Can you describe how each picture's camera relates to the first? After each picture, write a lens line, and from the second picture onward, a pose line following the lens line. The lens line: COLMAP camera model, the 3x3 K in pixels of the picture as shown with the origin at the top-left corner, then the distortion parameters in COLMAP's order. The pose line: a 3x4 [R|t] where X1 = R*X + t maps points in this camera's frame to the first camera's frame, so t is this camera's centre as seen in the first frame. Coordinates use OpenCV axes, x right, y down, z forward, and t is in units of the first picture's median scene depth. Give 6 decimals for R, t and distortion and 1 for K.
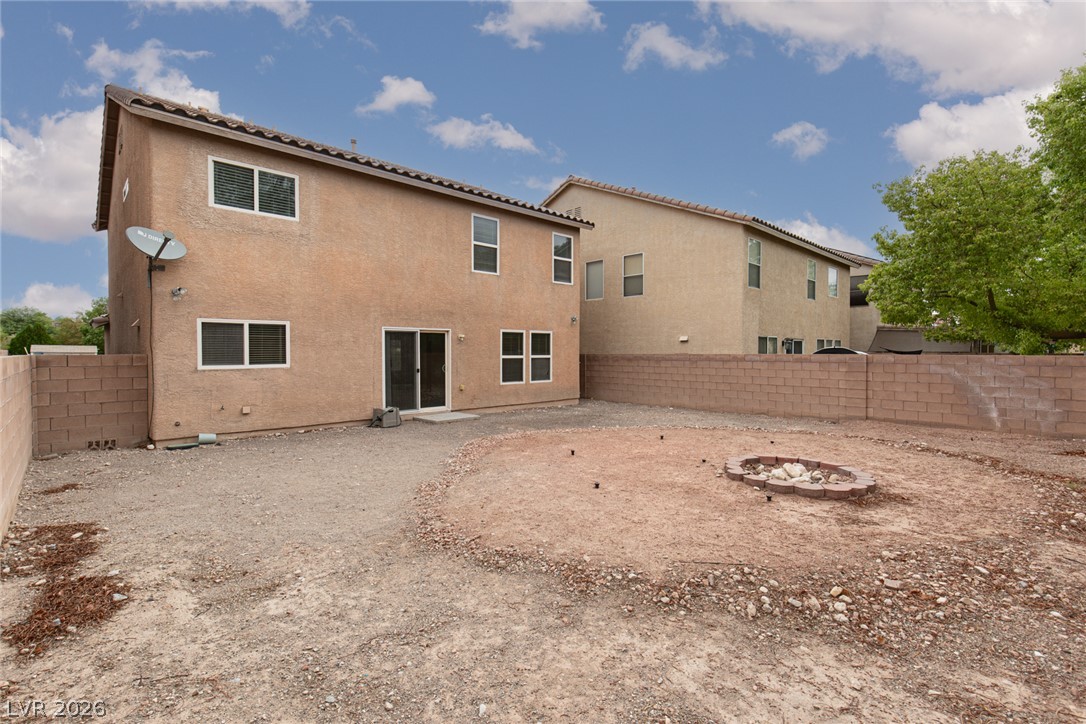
lens RADIAL K [[496.3, 0, 548.3], [0, 496.3, 359.4], [0, 0, 1]] dist [0.006221, -0.000221]
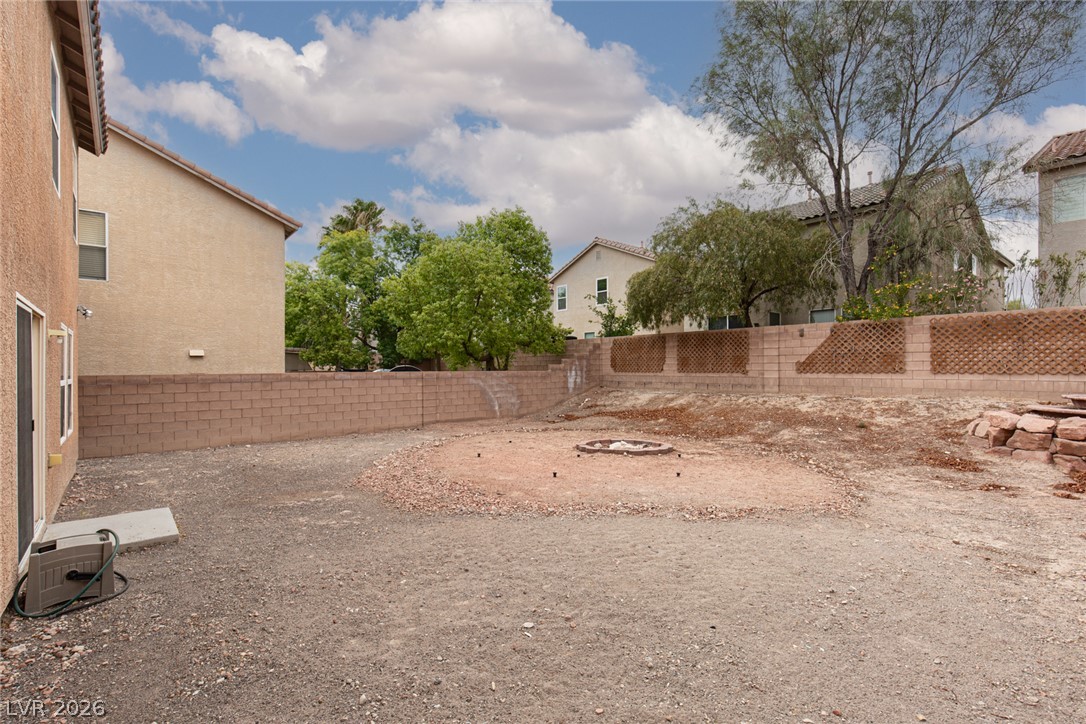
lens RADIAL K [[496.3, 0, 543.2], [0, 496.3, 368.2], [0, 0, 1]] dist [0.006221, -0.000221]
pose [[0.080391, -0.001222, 0.996763, -0.305063], [0.022358, 0.999750, -0.000577, -0.005804], [-0.996513, 0.022332, 0.080399, 0.318558]]
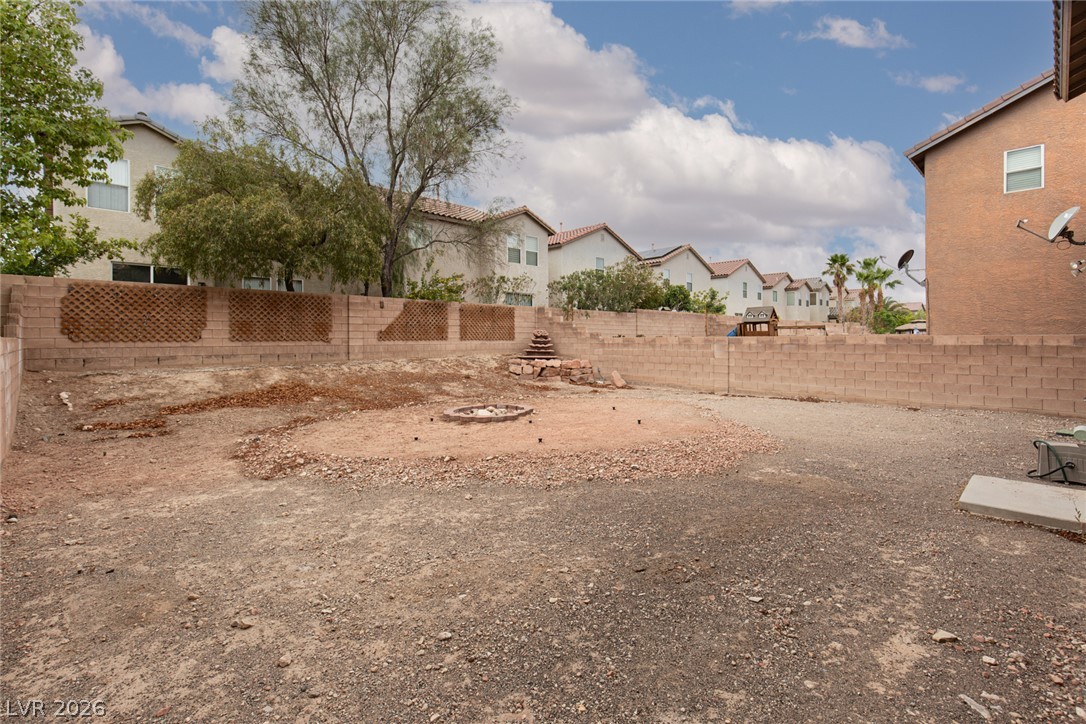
lens RADIAL K [[496.3, 0, 542.6], [0, 496.3, 356.5], [0, 0, 1]] dist [0.006221, -0.000221]
pose [[-0.999915, -0.002819, -0.012765, 0.523460], [-0.003583, 0.998182, 0.060169, -0.020447], [0.012572, 0.060210, -0.998107, 1.153611]]
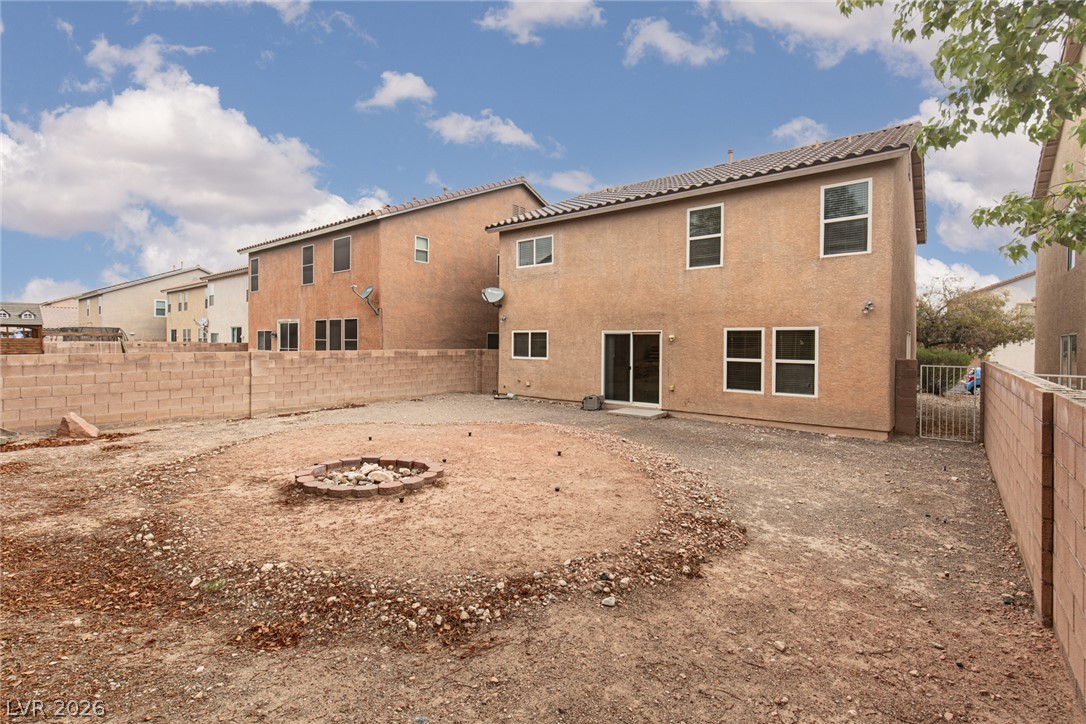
lens RADIAL K [[496.3, 0, 547.4], [0, 496.3, 351.2], [0, 0, 1]] dist [0.006221, -0.000221]
pose [[0.124010, 0.014806, -0.992171, 0.921805], [-0.029549, 0.999500, 0.011222, -0.025404], [0.991841, 0.027926, 0.124385, 0.732631]]
